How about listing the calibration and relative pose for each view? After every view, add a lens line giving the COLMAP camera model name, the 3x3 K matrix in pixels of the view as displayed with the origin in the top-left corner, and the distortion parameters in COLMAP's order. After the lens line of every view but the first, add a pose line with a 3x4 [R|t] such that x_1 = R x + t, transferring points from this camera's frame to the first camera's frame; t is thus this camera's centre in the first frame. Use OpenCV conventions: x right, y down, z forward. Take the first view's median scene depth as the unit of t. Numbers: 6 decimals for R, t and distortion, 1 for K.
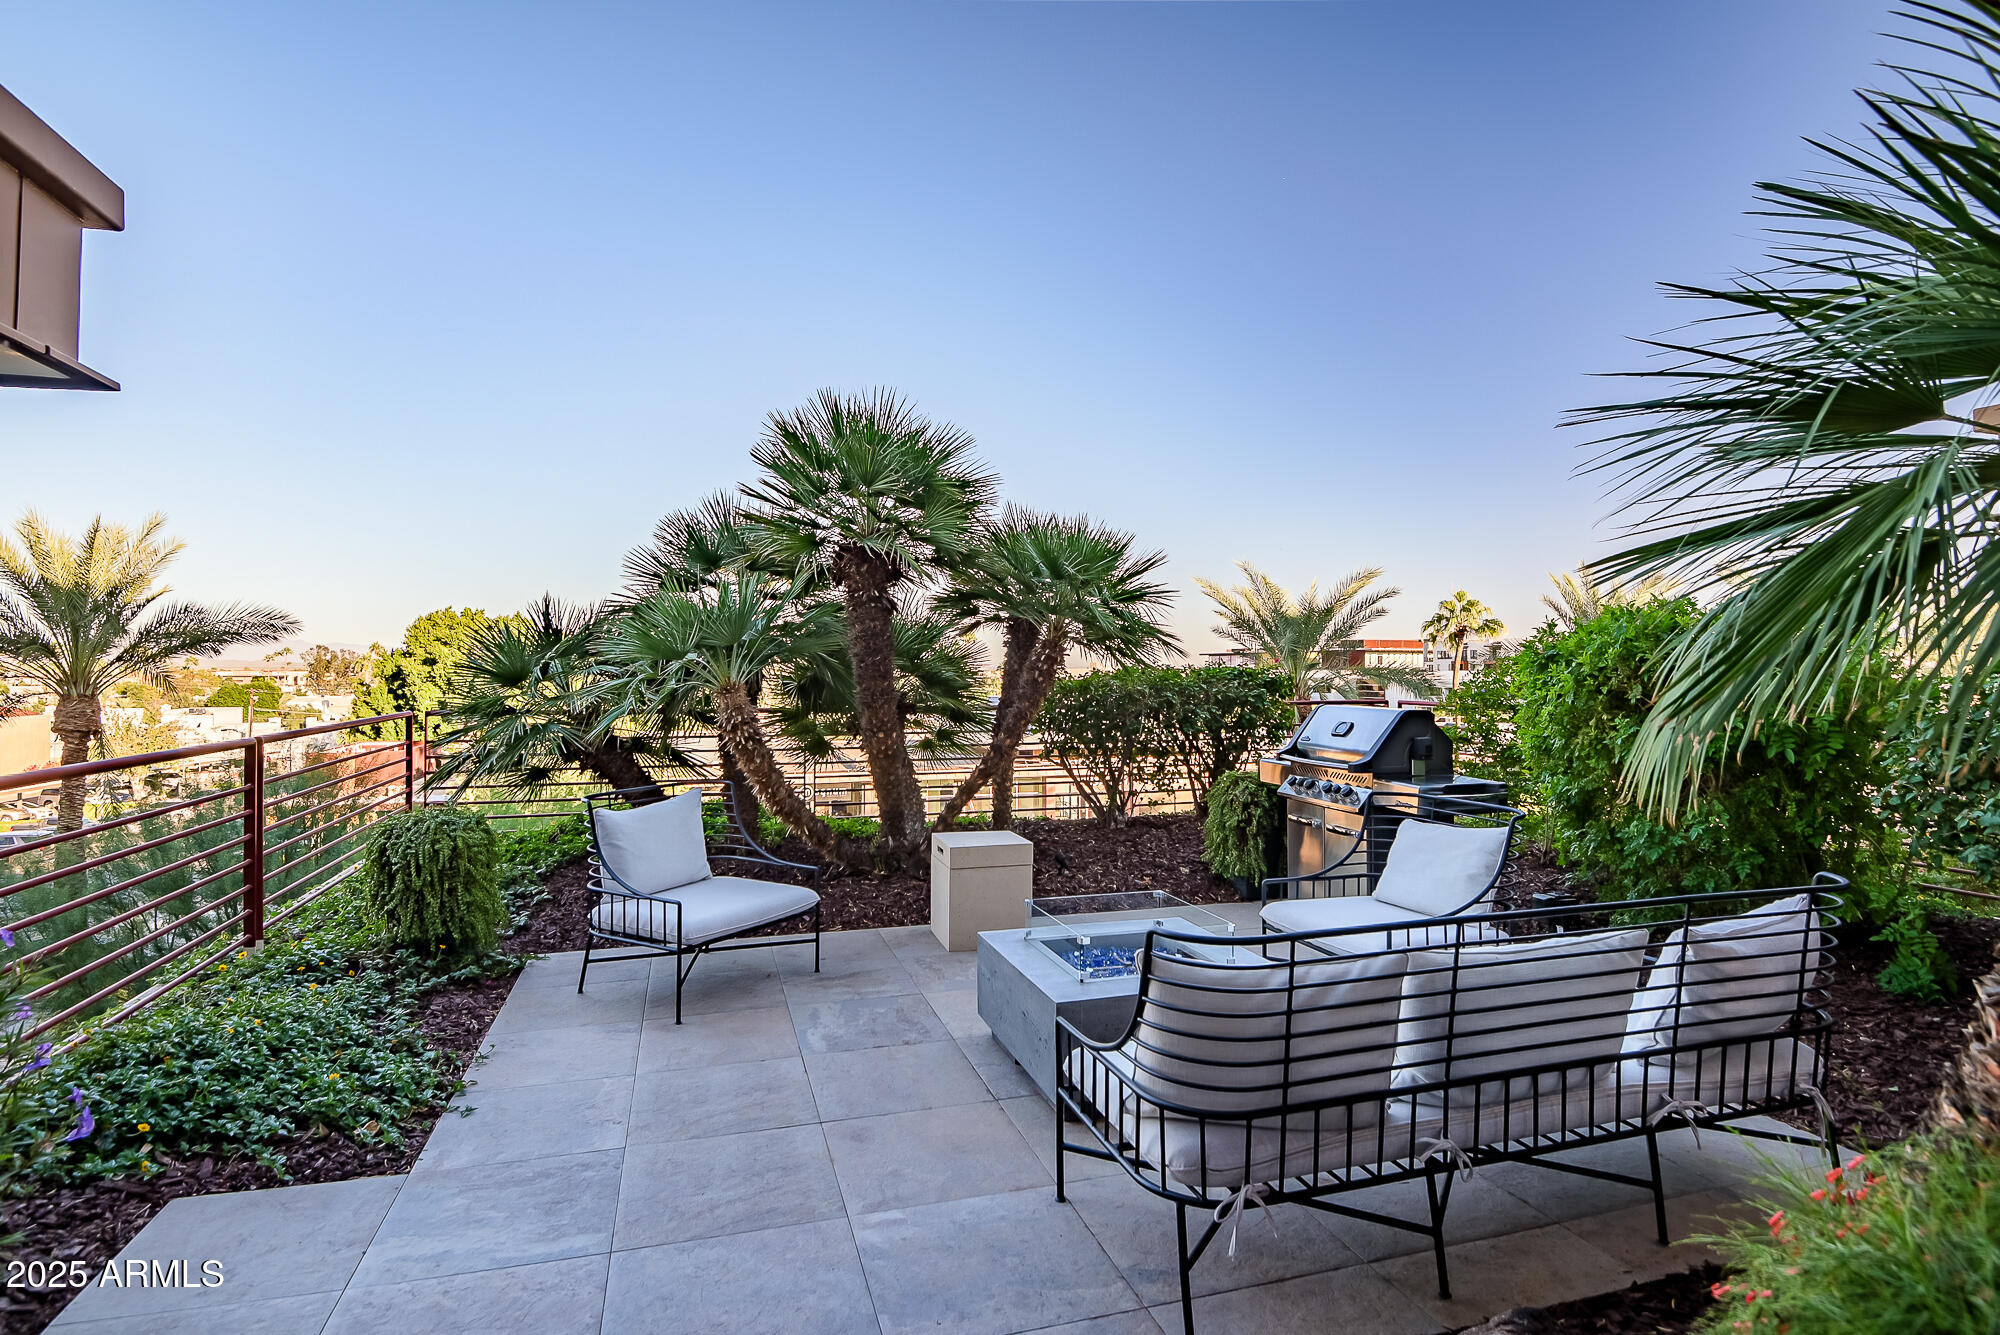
lens RADIAL K [[1013.5, 0, 997.9], [0, 1013.5, 675.3], [0, 0, 1]] dist [-0.001699, -0.000365]
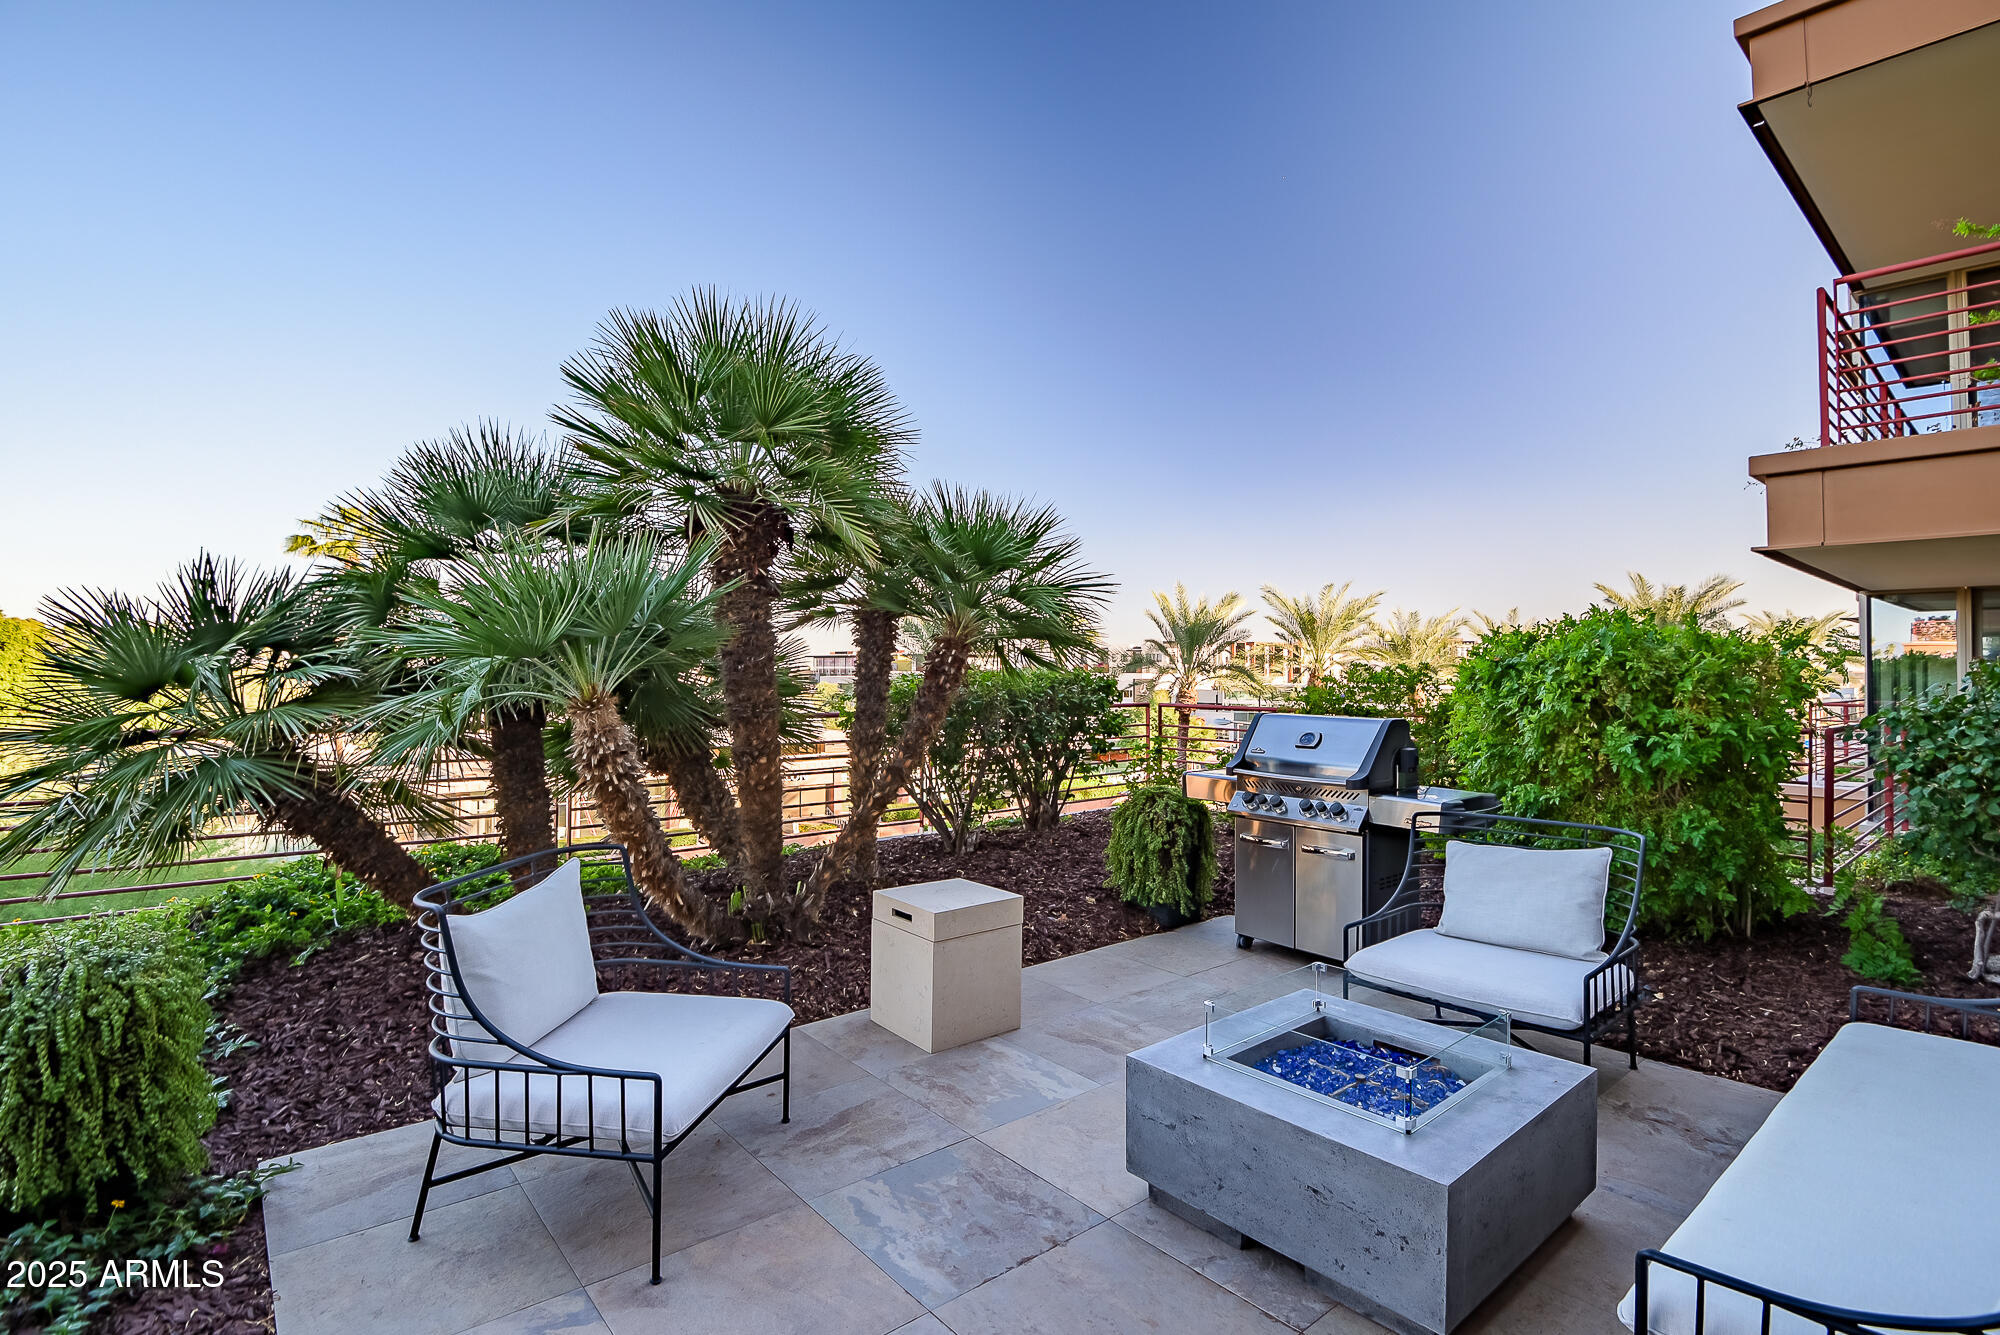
lens RADIAL K [[949.0, 0, 994.1], [0, 949.0, 664.2], [0, 0, 1]] dist [-0.025409, -0.004388]
pose [[0.918390, 0.008233, 0.395591, -0.289659], [-0.004195, 0.999930, -0.011071, -0.006606], [-0.395655, 0.008508, 0.918360, 0.347916]]
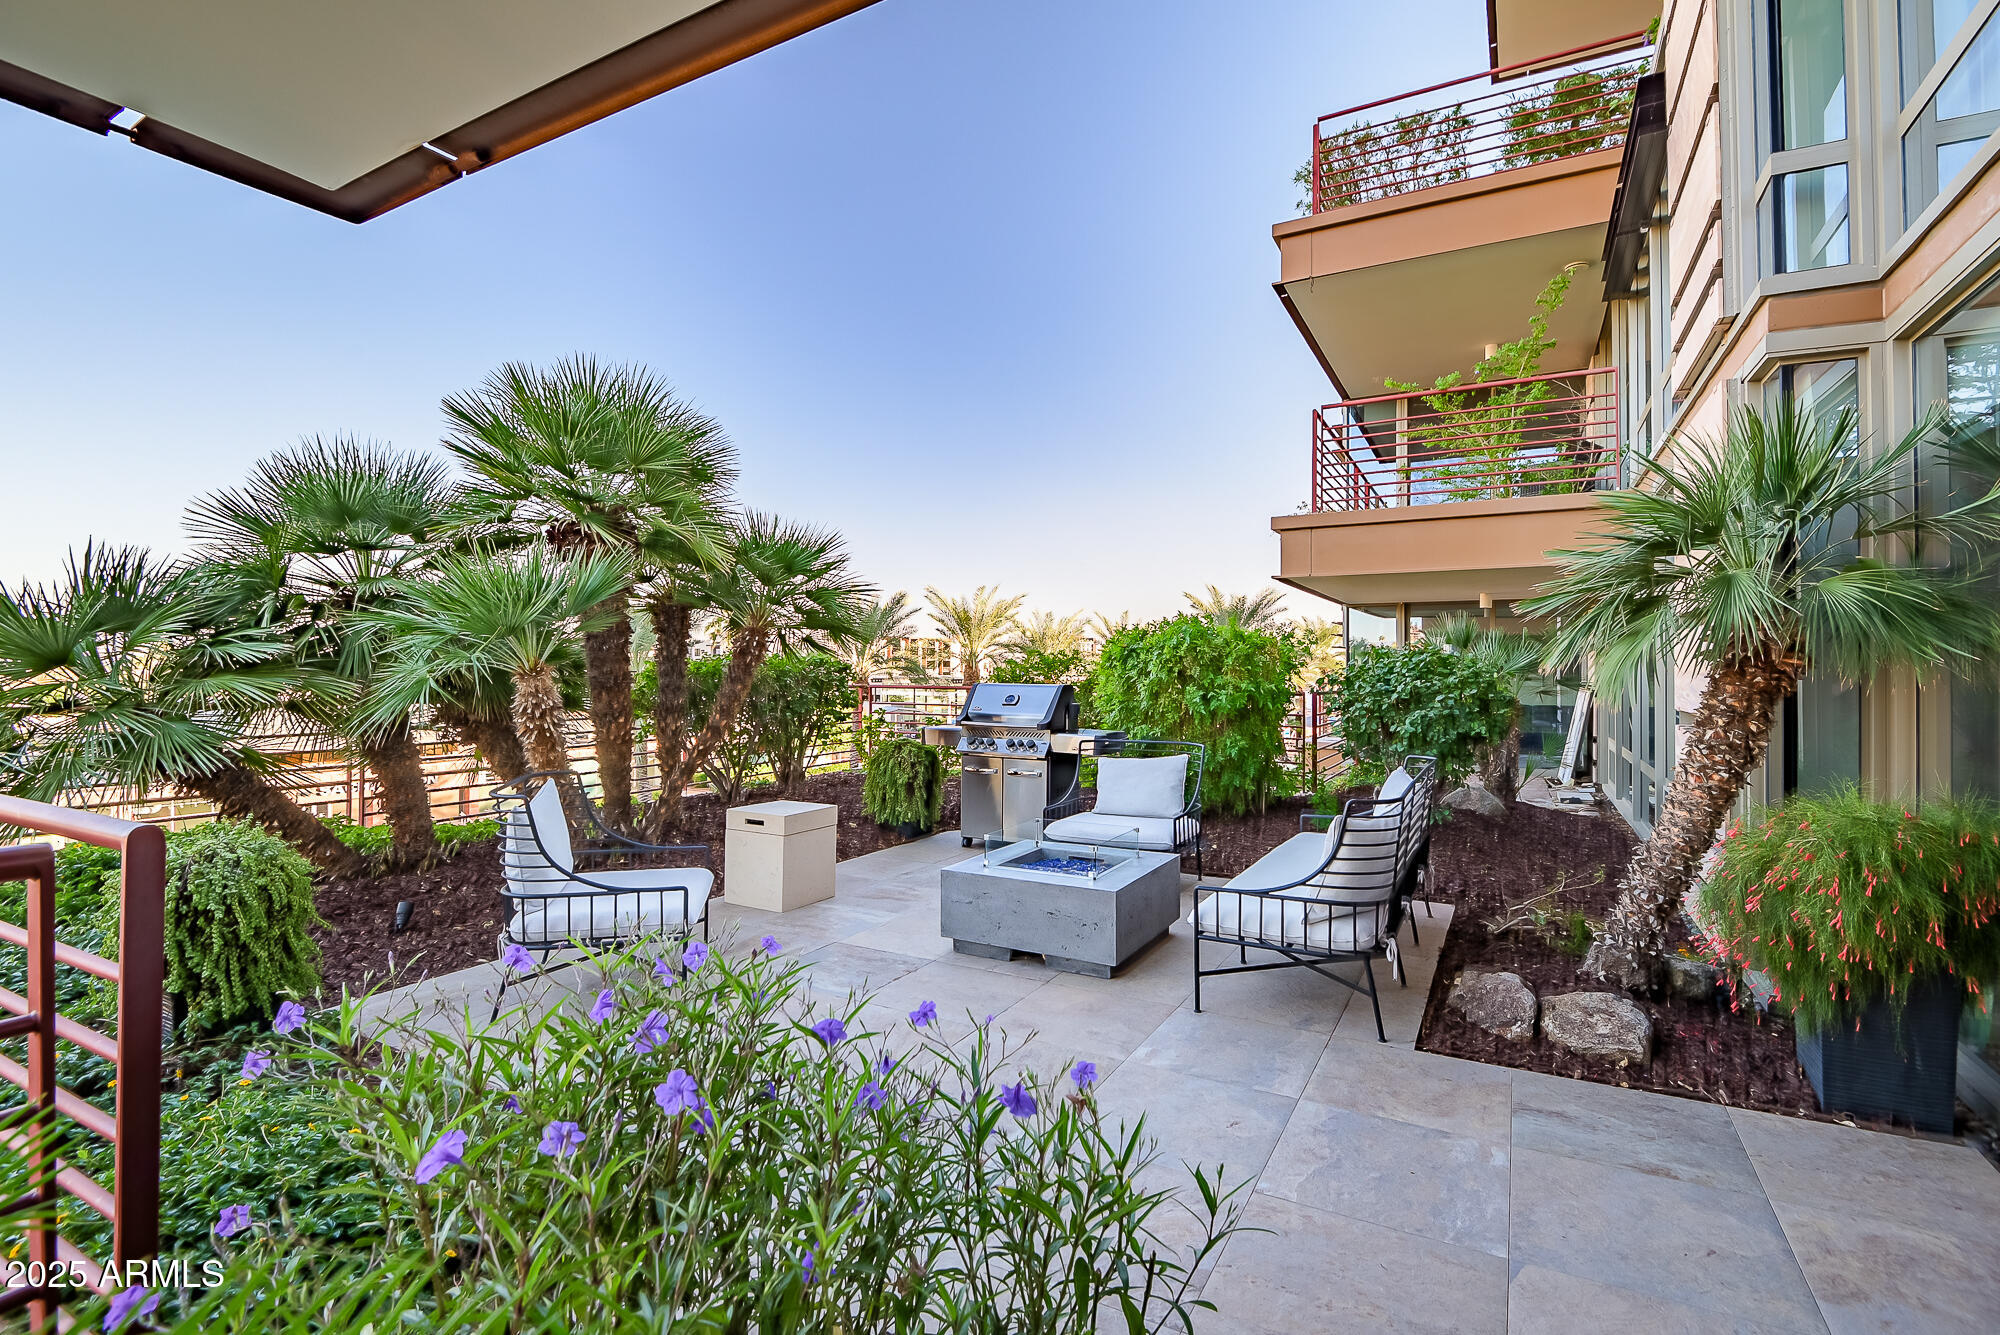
lens RADIAL K [[921.1, 0, 997.2], [0, 921.1, 664.5], [0, 0, 1]] dist [-0.001097, -0.000735]
pose [[0.716114, 0.004751, 0.697968, -0.586282], [-0.001342, 0.999984, -0.005431, 0.012874], [-0.697983, 0.002952, 0.716109, 0.135177]]
